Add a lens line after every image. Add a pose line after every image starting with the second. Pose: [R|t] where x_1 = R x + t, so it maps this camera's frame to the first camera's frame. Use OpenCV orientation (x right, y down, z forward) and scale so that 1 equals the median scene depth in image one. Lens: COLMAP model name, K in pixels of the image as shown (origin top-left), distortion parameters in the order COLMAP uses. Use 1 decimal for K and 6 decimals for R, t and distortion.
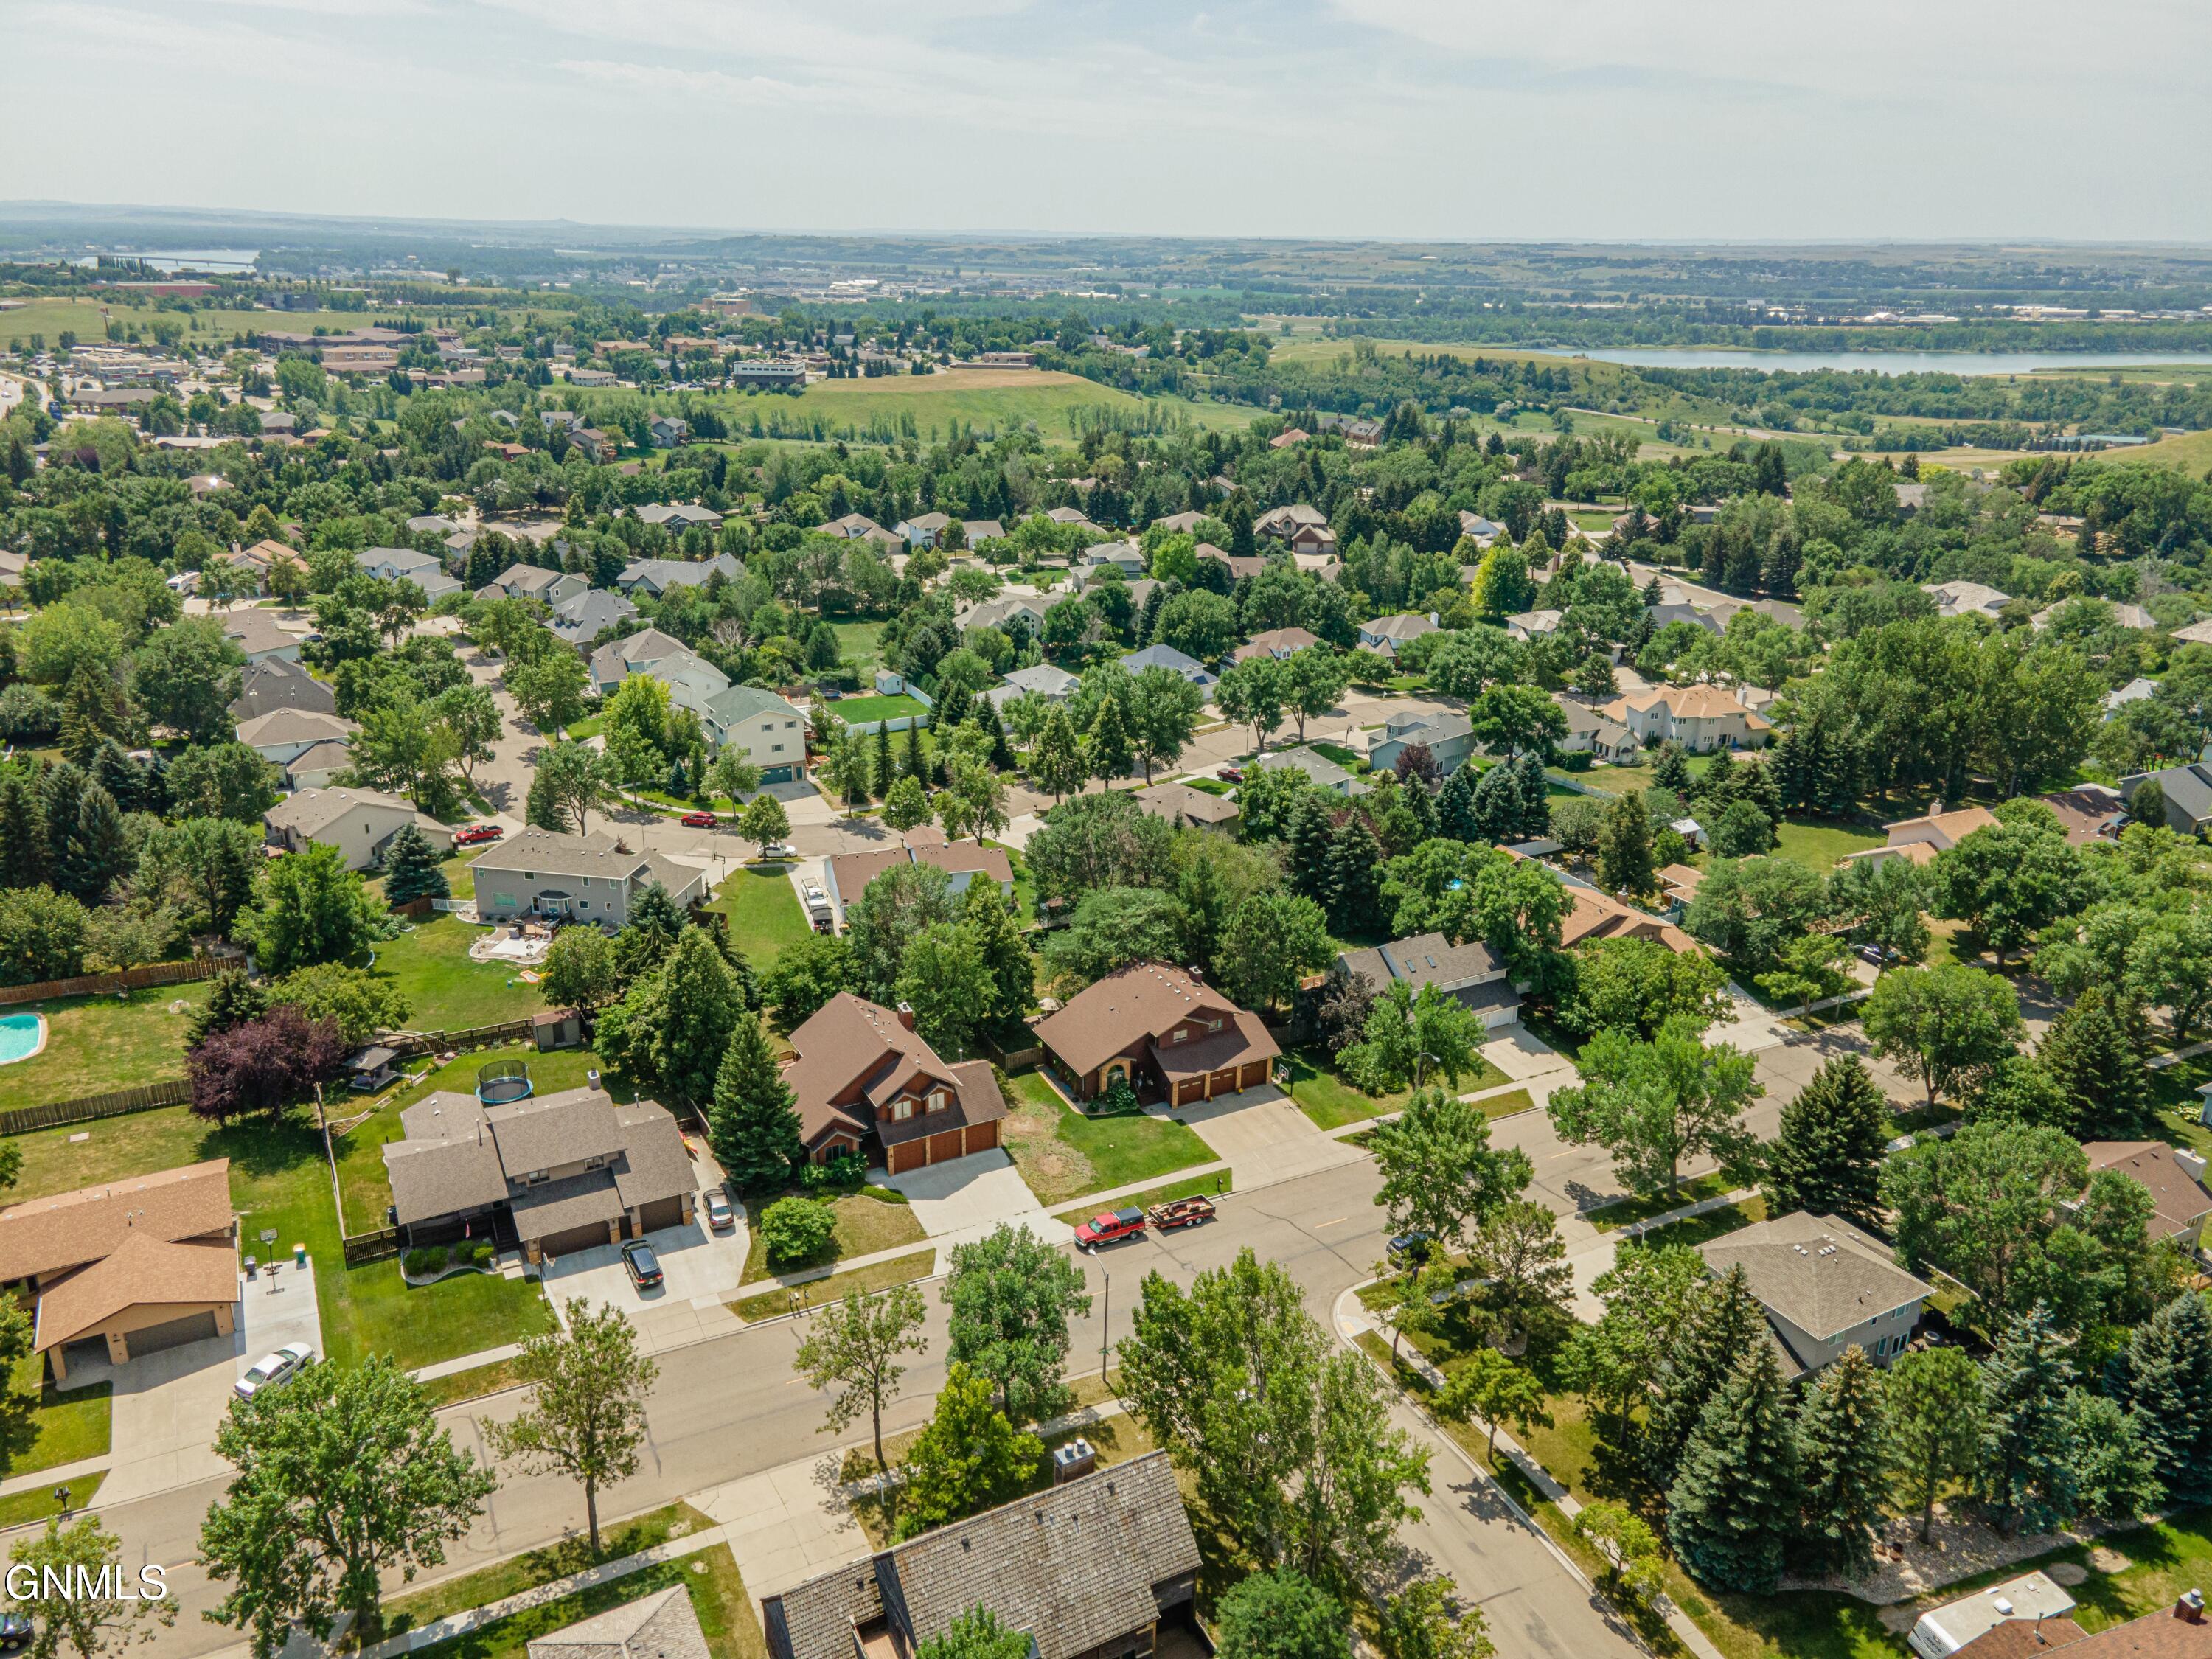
lens RADIAL K [[1568.1, 0, 1126.6], [0, 1568.1, 826.4], [0, 0, 1]] dist [0.025671, 0.066943]
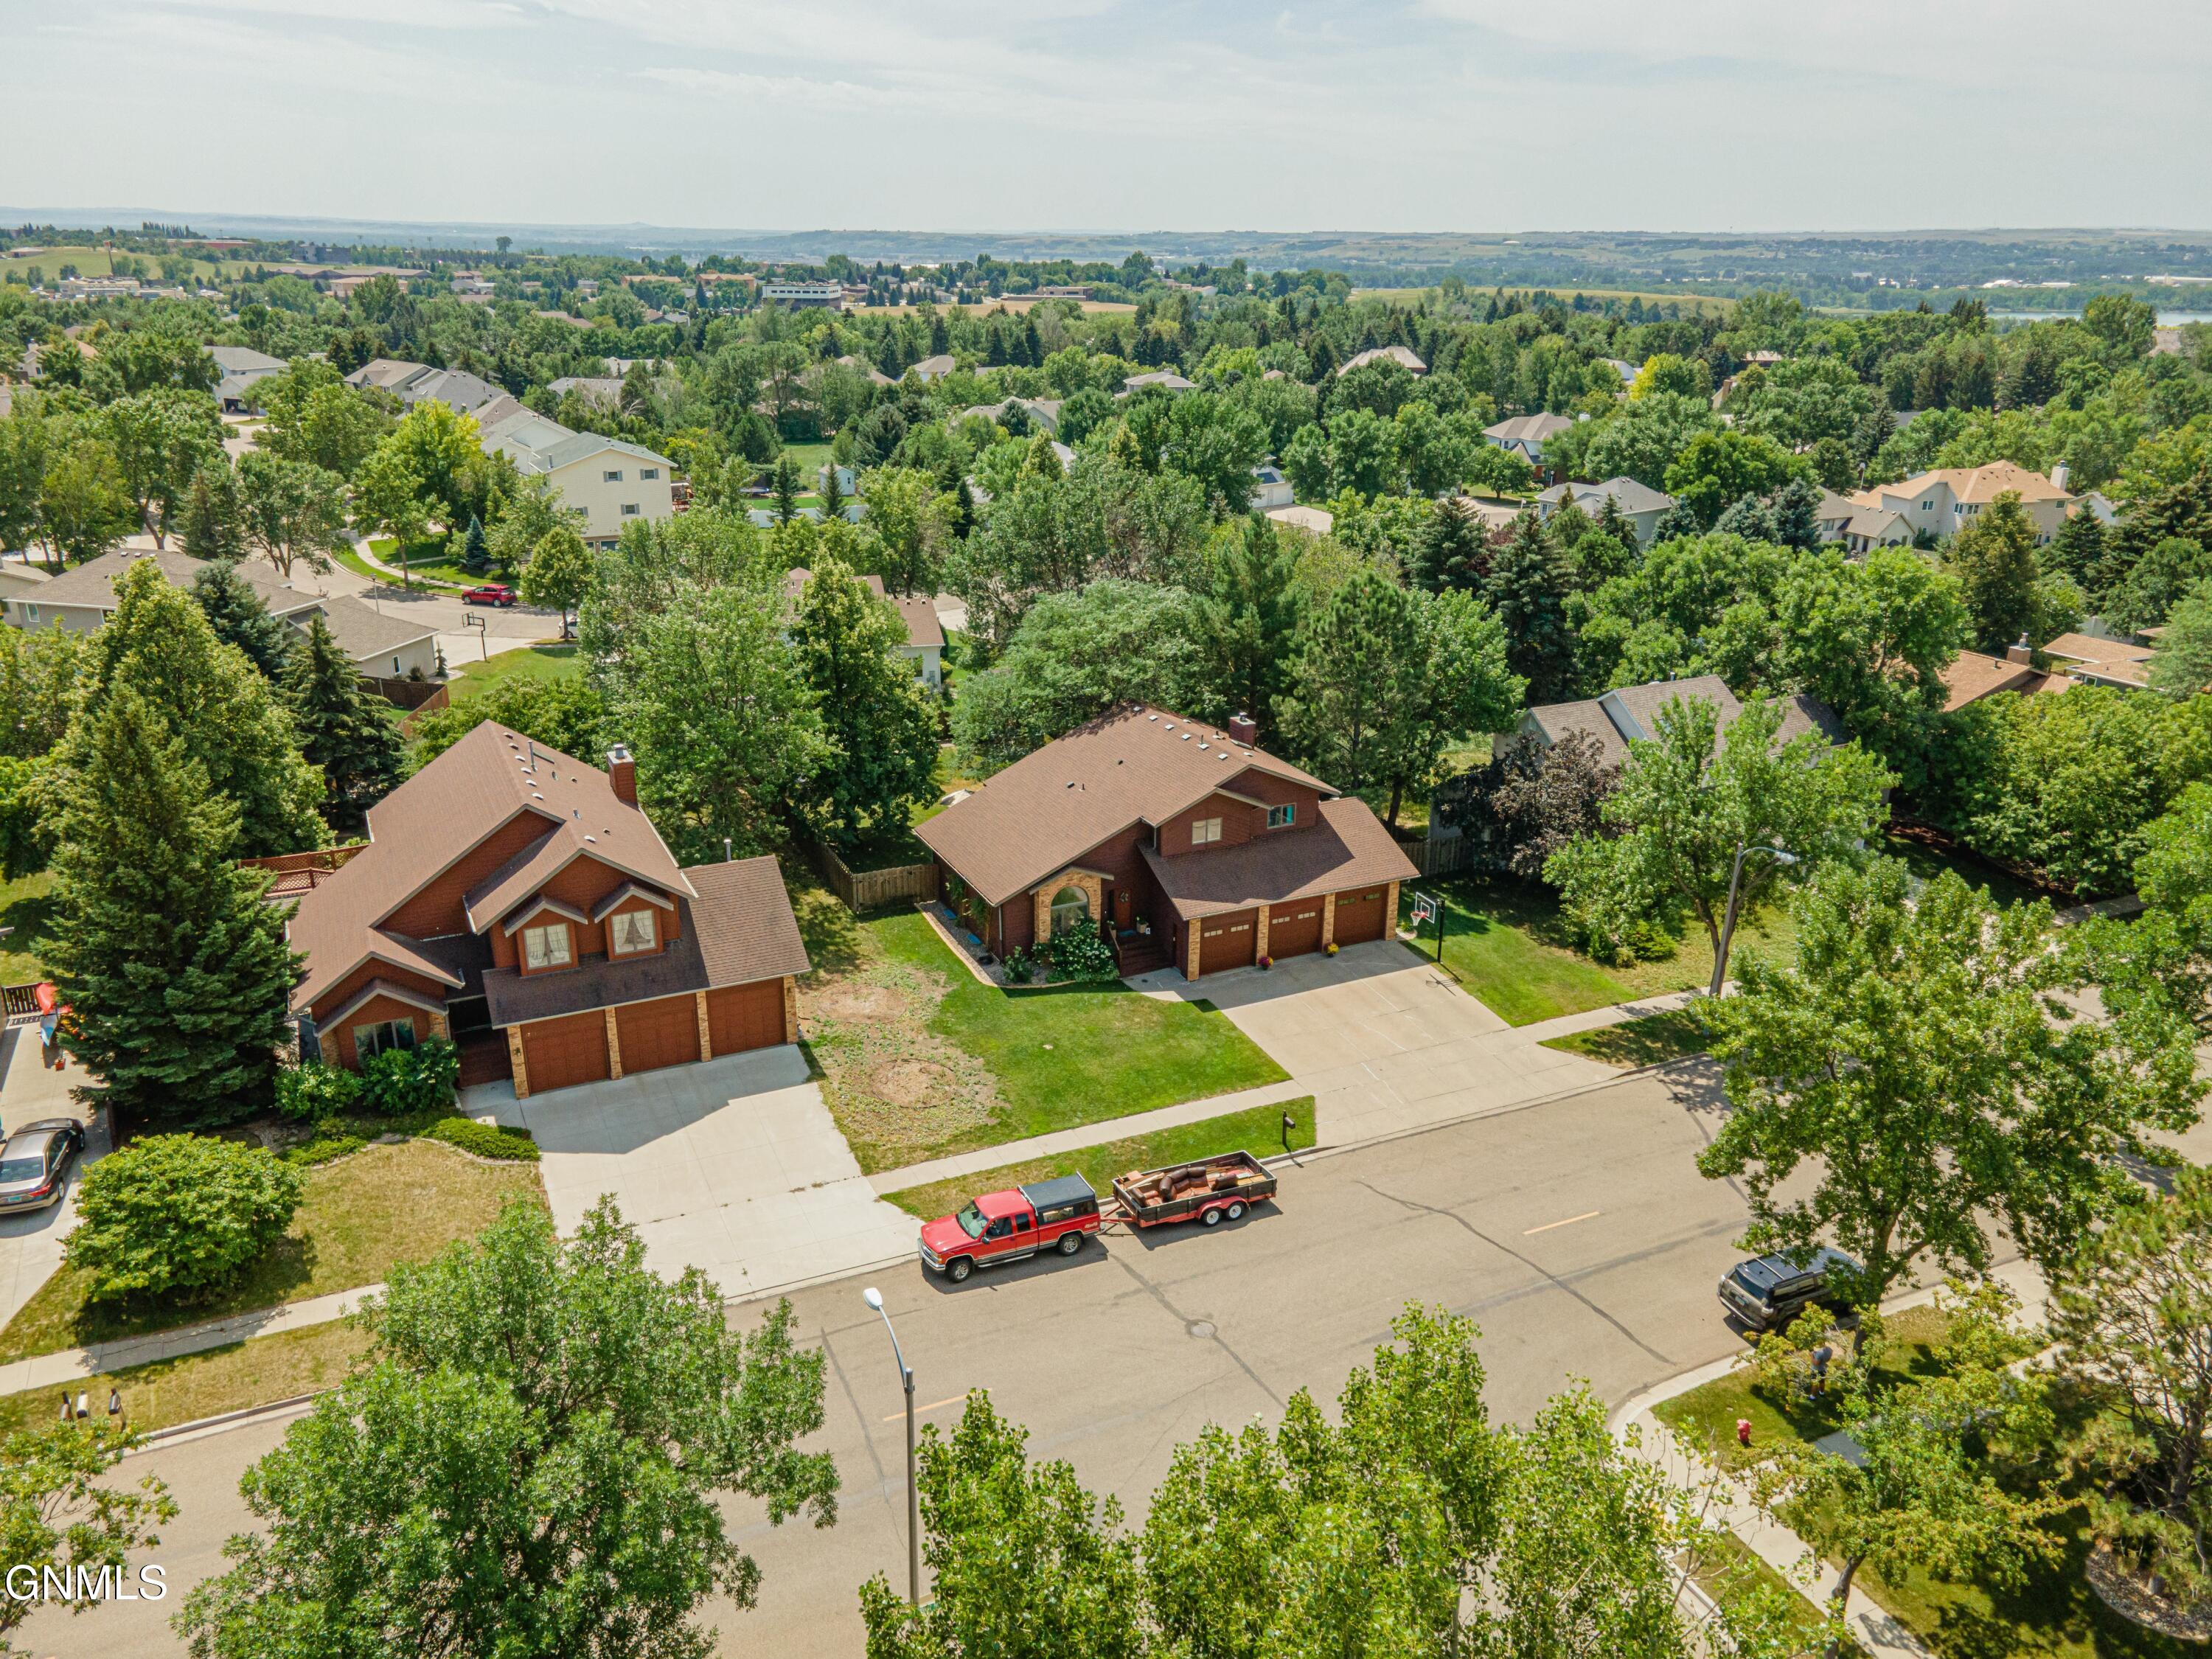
lens RADIAL K [[1601.7, 0, 1106.0], [0, 1601.7, 829.5], [0, 0, 1]] dist [0.006282, 0.062649]
pose [[0.998363, 0.002427, -0.057153, 0.031745], [-0.002276, 0.999994, 0.002712, 0.133099], [0.057159, -0.002578, 0.998362, 0.515185]]
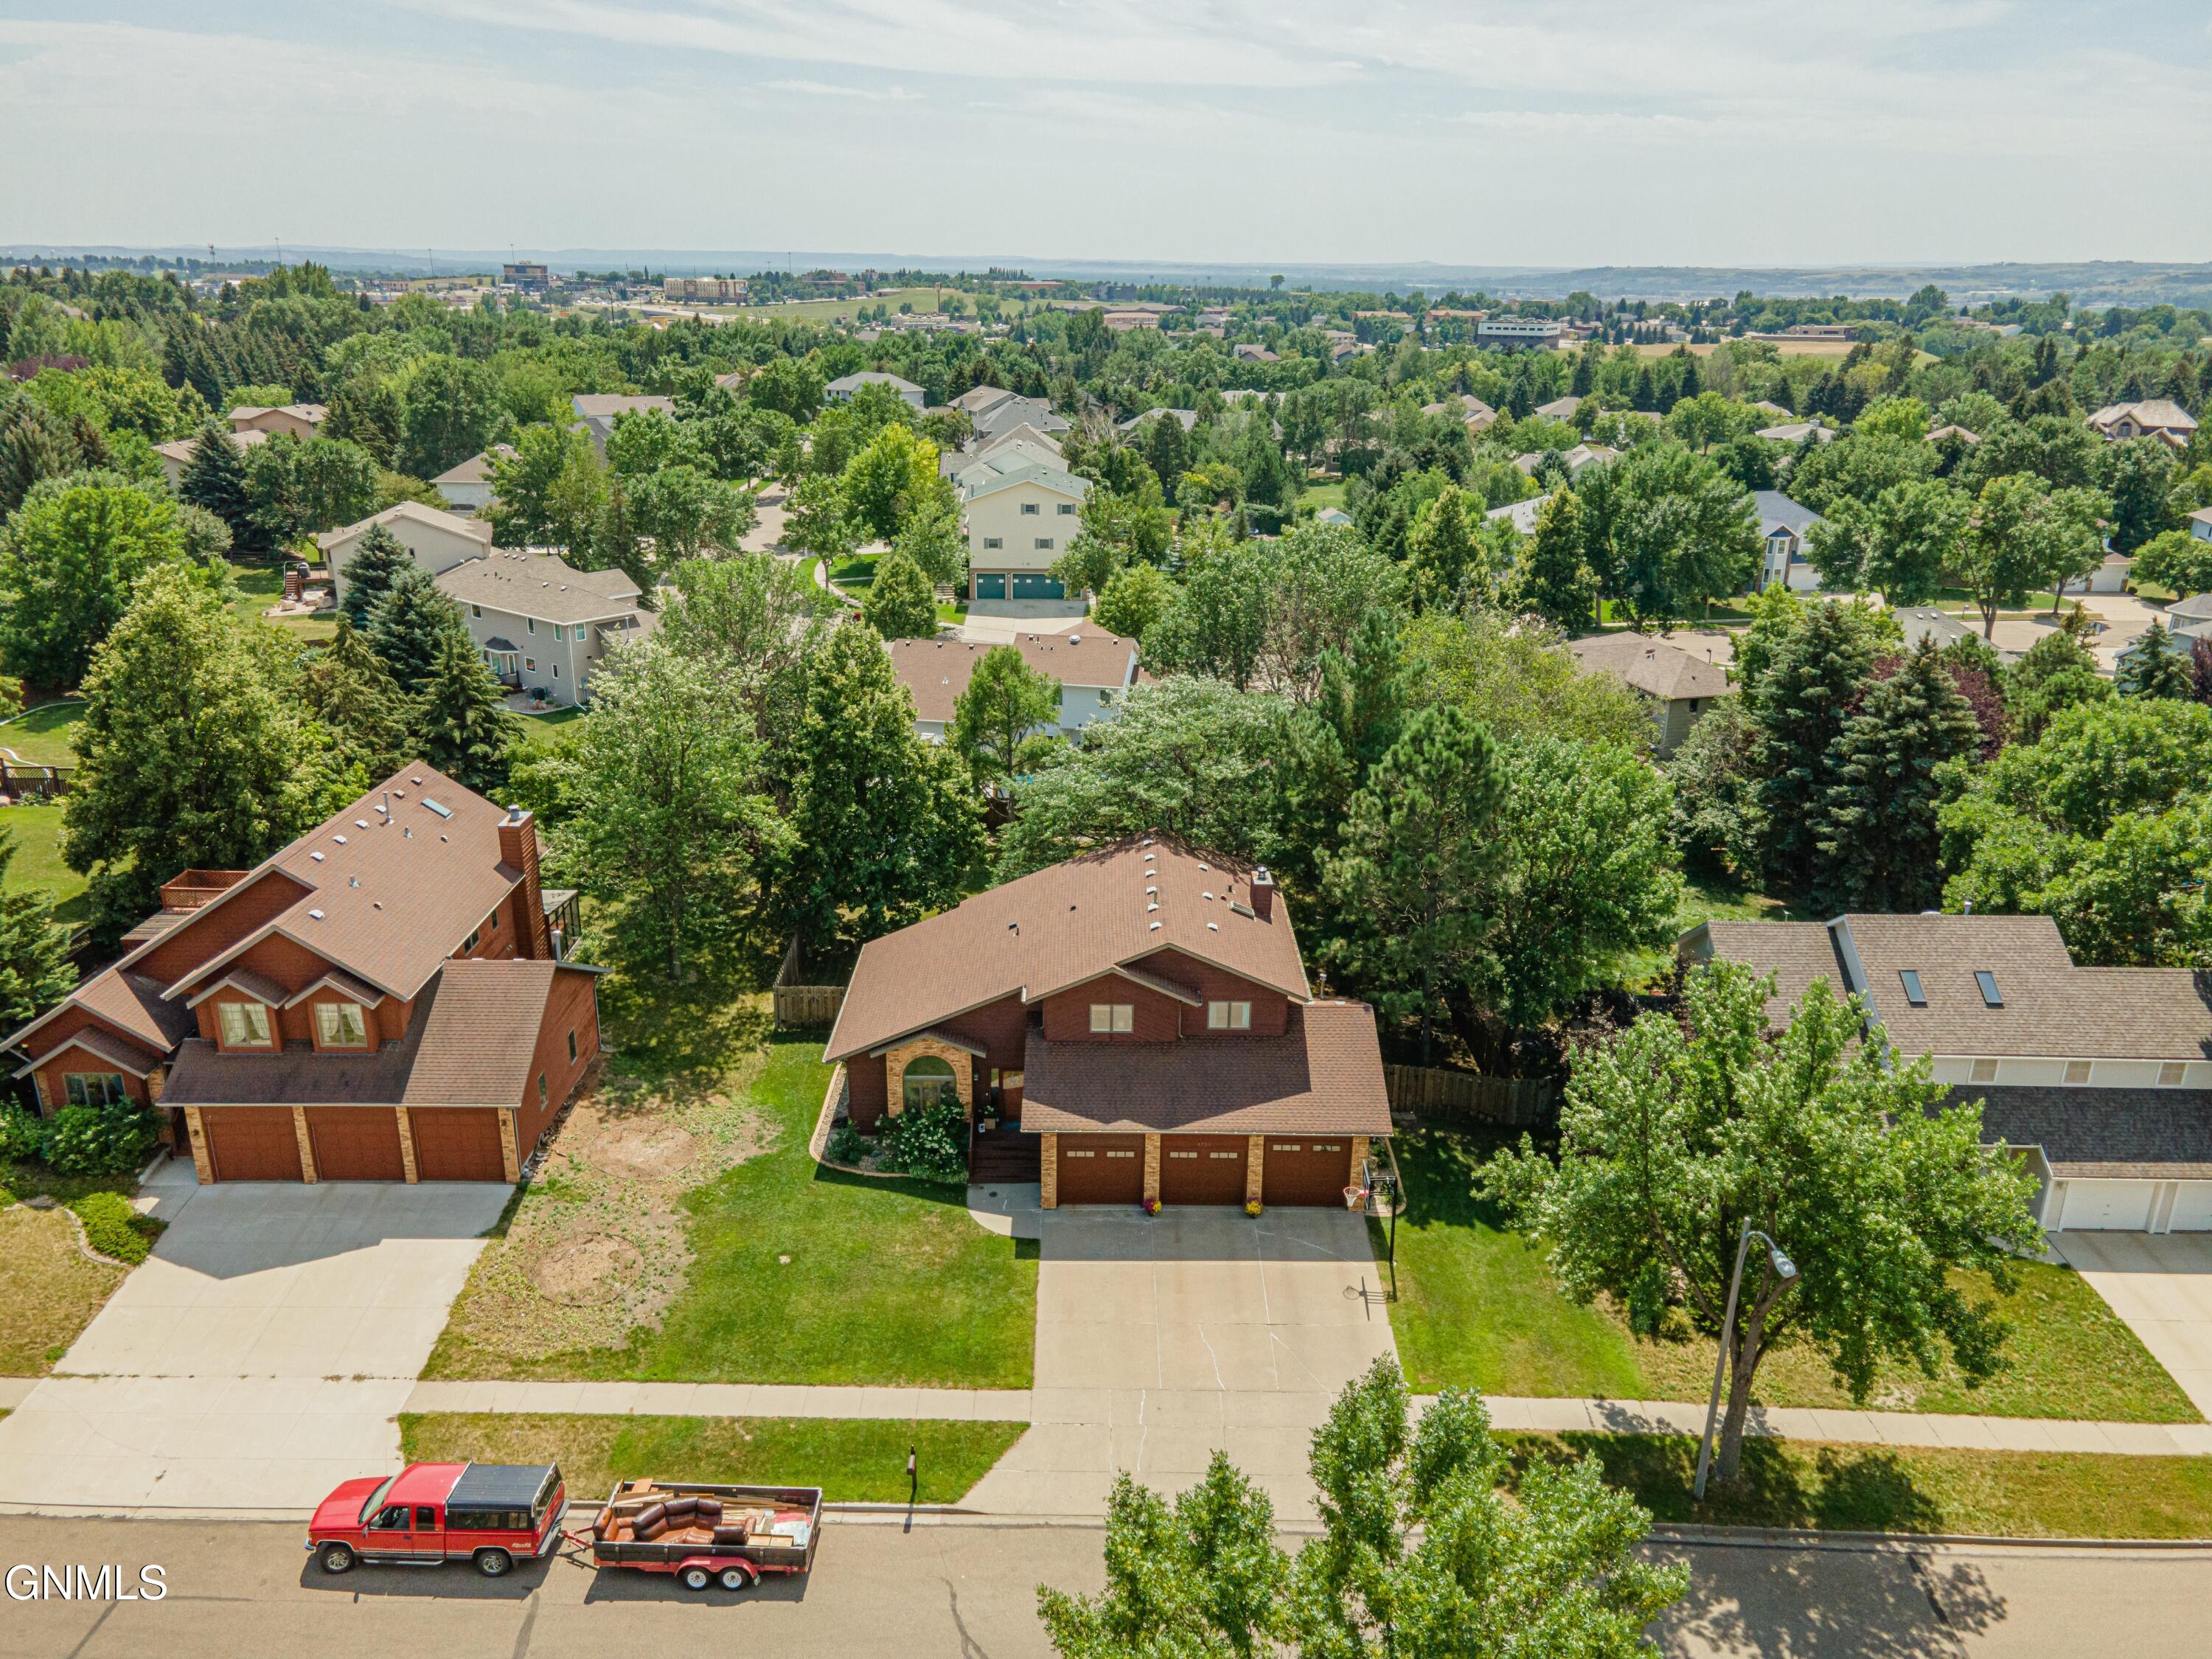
lens RADIAL K [[1601.7, 0, 1106.0], [0, 1601.7, 829.5], [0, 0, 1]] dist [0.006282, 0.062649]
pose [[0.877838, 0.143210, -0.457047, 0.200121], [-0.153158, 0.988081, 0.015437, 0.084748], [0.453810, 0.056449, 0.889309, 0.667322]]
